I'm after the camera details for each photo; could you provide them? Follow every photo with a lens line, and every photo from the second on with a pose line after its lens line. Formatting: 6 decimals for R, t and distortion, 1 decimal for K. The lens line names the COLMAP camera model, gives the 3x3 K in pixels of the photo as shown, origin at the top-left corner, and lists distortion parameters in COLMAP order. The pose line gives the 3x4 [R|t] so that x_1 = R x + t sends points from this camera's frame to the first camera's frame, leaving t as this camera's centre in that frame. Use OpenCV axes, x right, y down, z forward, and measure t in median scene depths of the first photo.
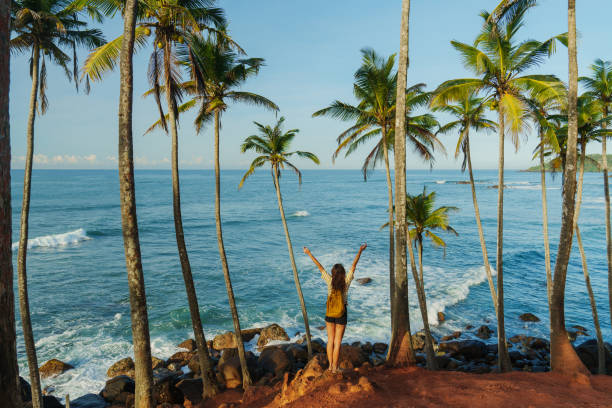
lens RADIAL K [[430.2, 0, 306.9], [0, 430.2, 211.7], [0, 0, 1]] dist [-0.005805, 0.001761]
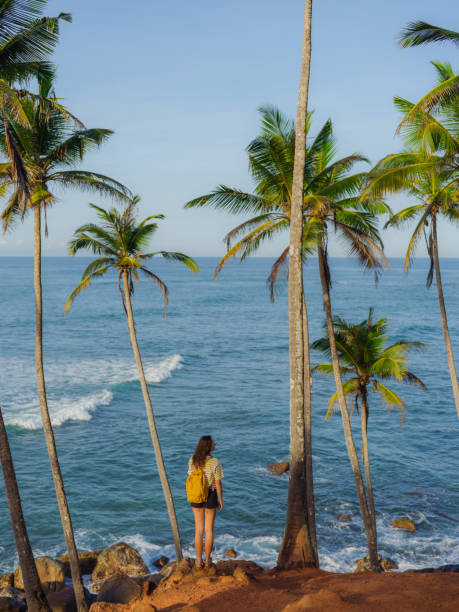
lens RADIAL K [[843.8, 0, 229.5], [0, 843.8, 306.0], [0, 0, 1]] dist [0.001622, -0.037523]
pose [[0.998357, 0.000457, 0.057291, 0.007112], [0.001592, 0.999360, -0.035727, -0.028403], [-0.057270, 0.035759, 0.997718, -0.262743]]
